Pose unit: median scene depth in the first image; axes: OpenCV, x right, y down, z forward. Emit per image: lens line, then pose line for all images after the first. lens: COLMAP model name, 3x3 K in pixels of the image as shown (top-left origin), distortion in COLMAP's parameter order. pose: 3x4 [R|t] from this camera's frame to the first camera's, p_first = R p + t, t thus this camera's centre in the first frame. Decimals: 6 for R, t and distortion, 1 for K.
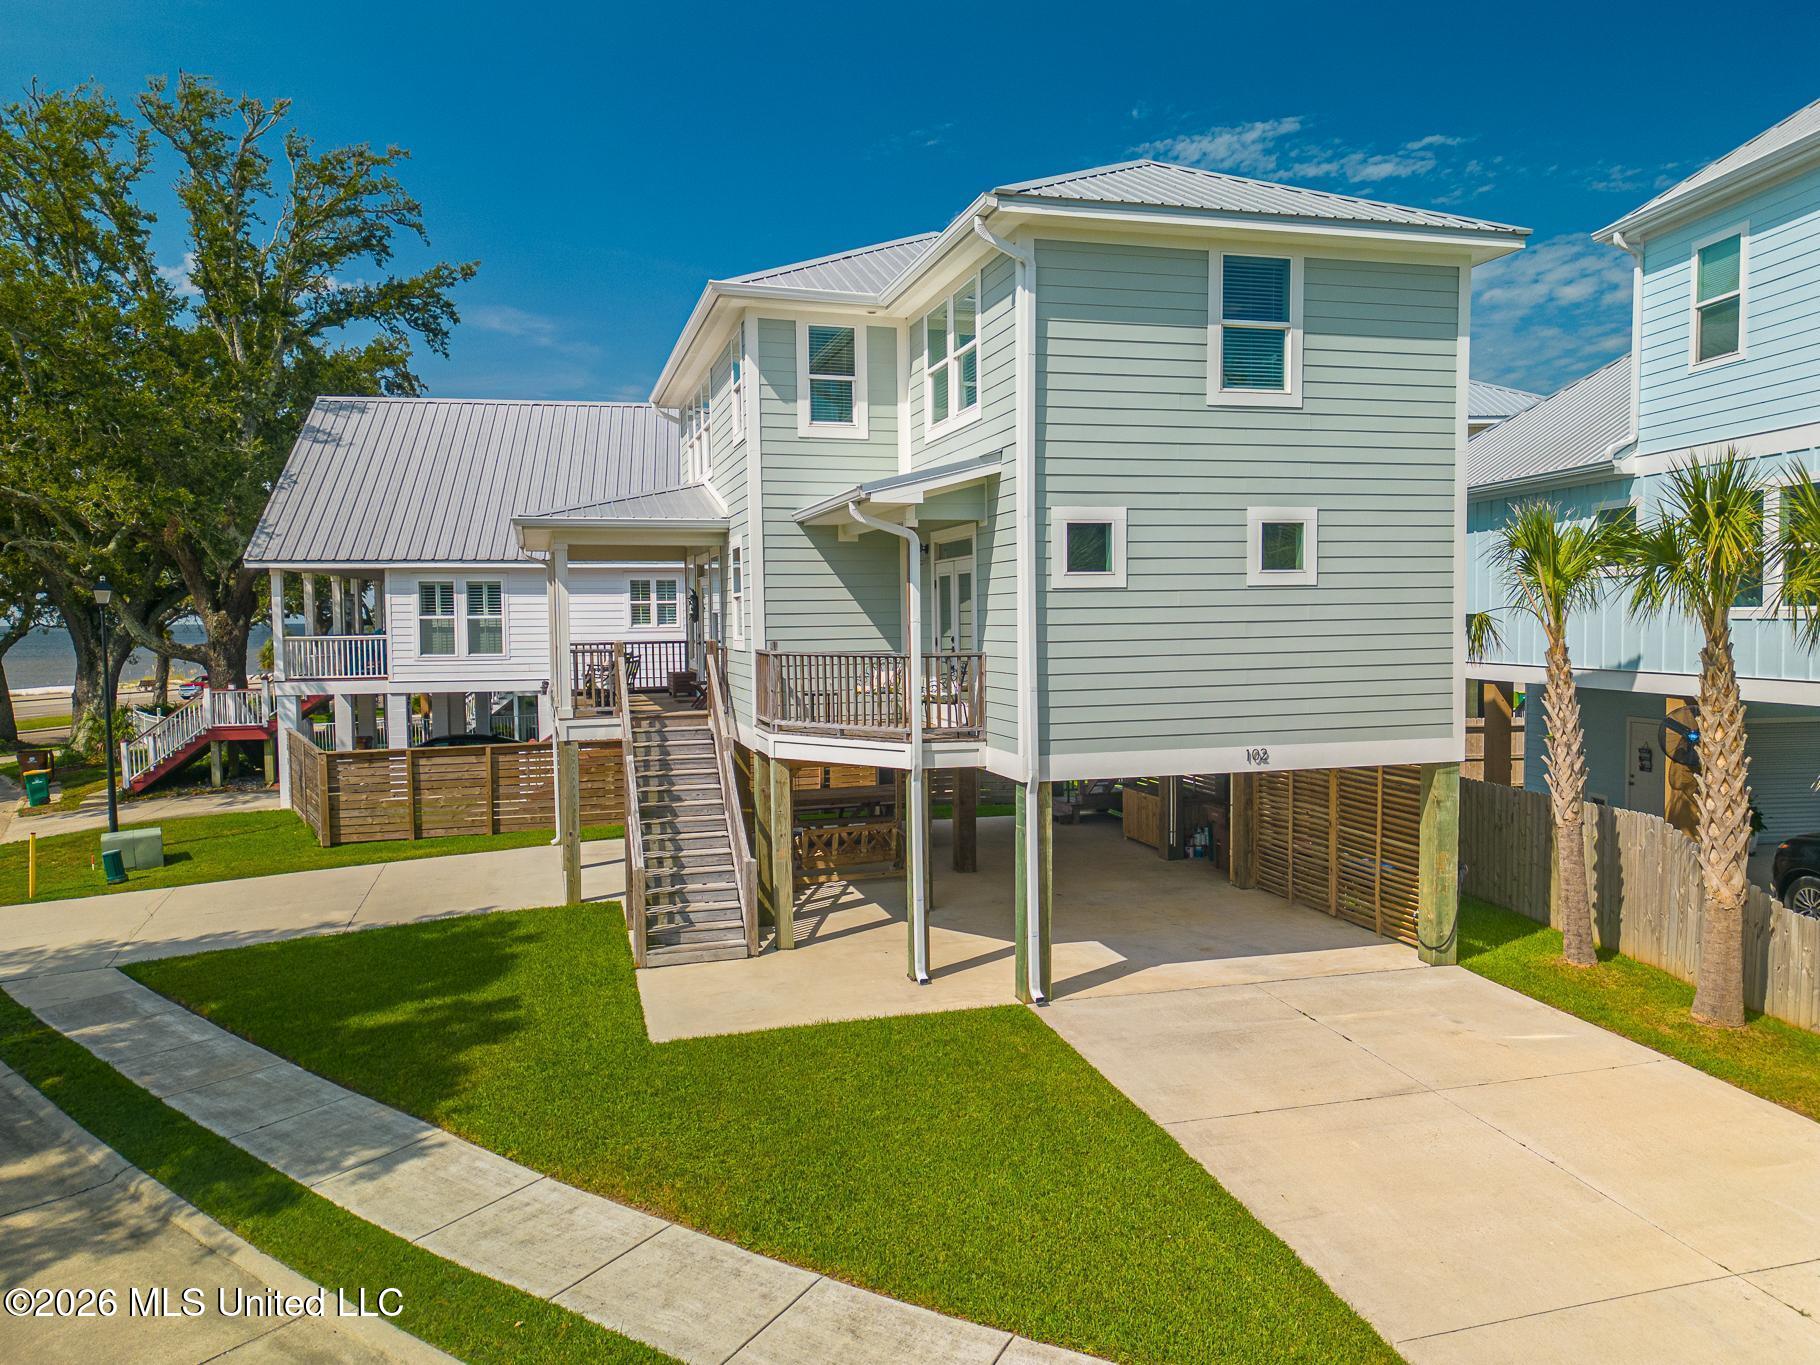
lens RADIAL K [[1279.4, 0, 910.0], [0, 1279.4, 682.5], [0, 0, 1]] dist [0.062750, -0.047011]
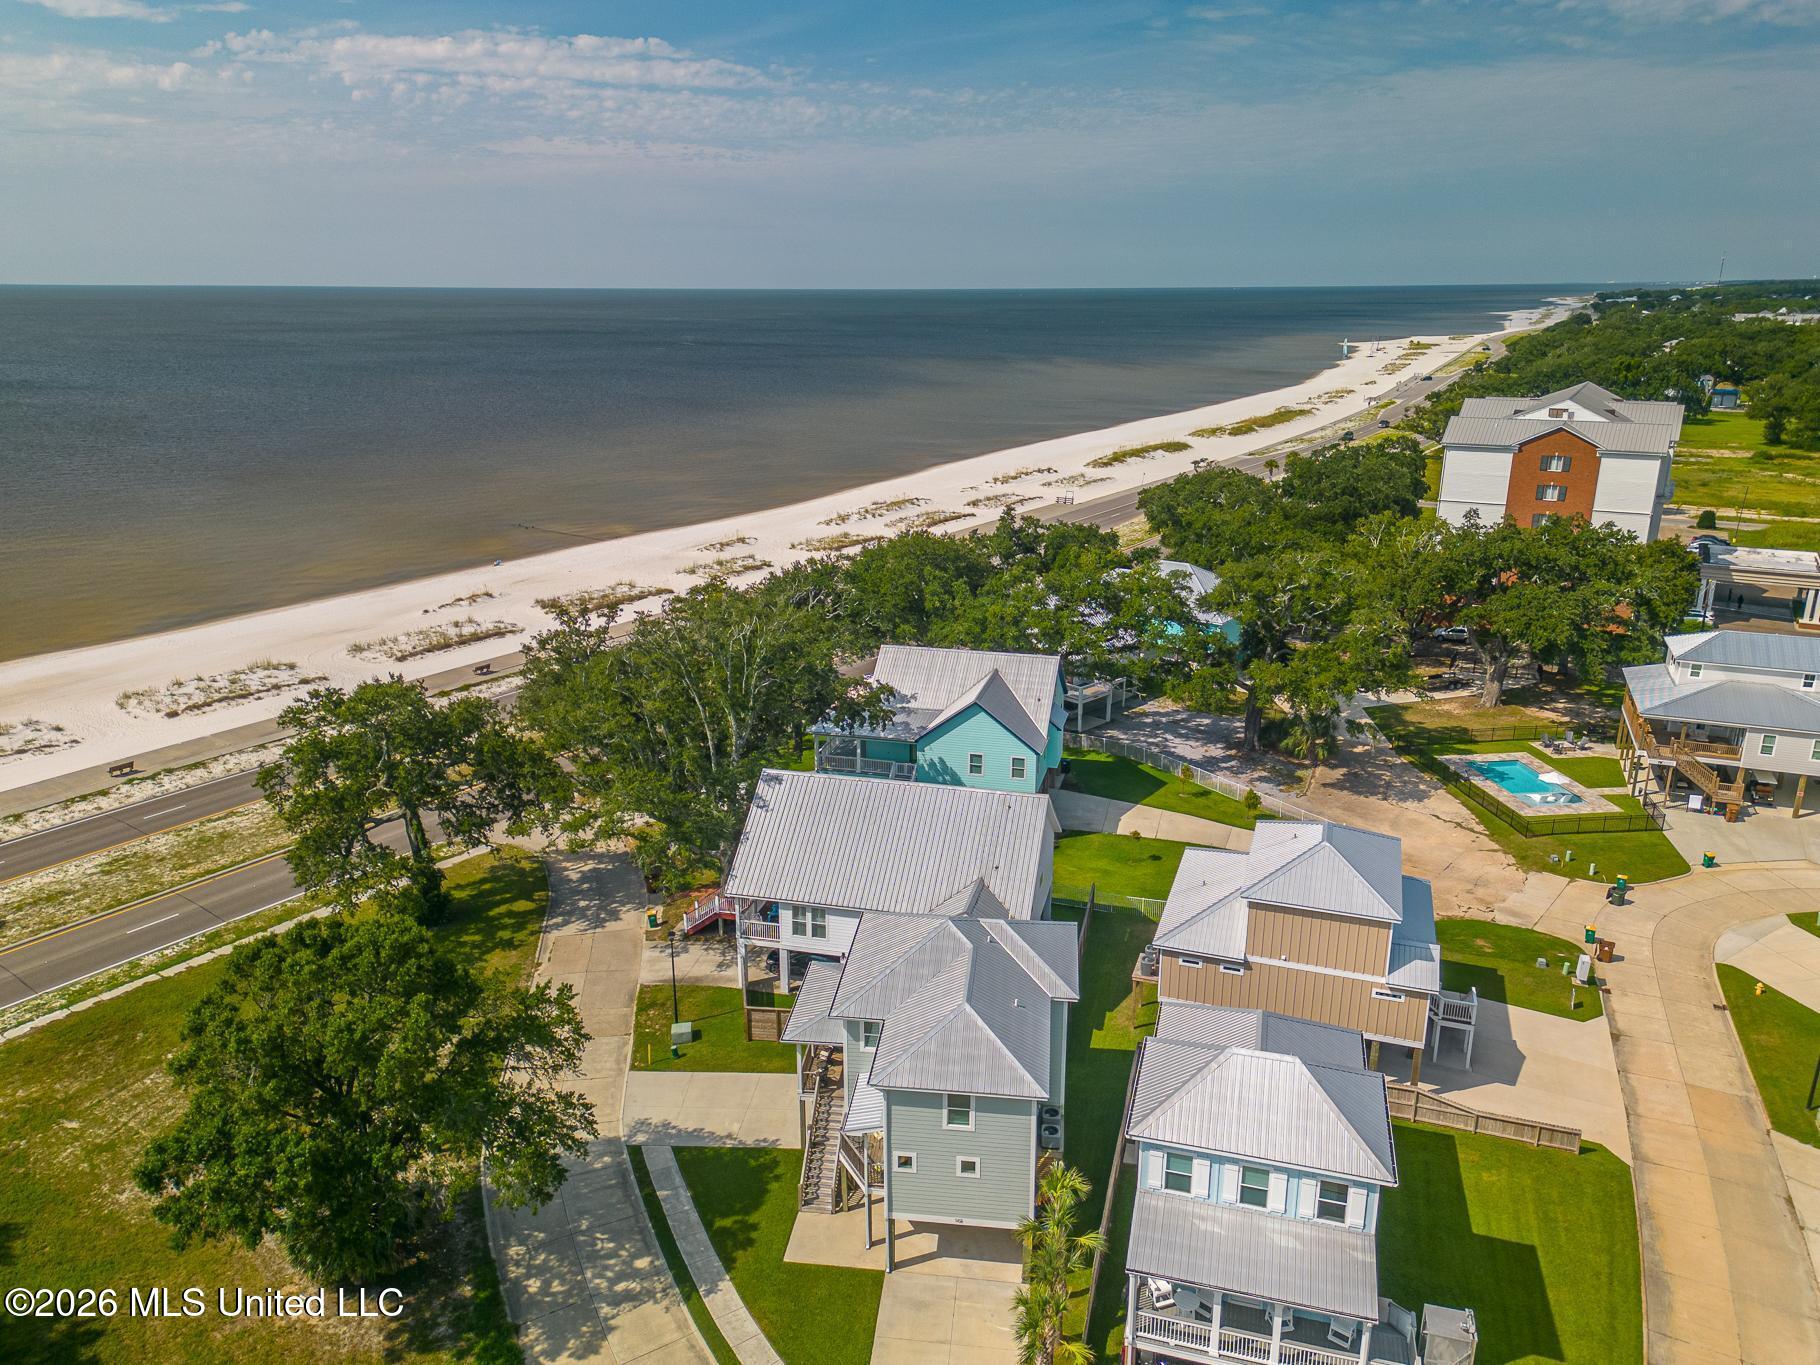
lens RADIAL K [[1279.4, 0, 910.0], [0, 1279.4, 682.5], [0, 0, 1]] dist [0.062750, -0.047011]
pose [[0.919711, 0.127881, -0.371185, 1.203703], [-0.031168, 0.966262, 0.255670, -2.112968], [0.391358, -0.223573, 0.892667, -1.693682]]
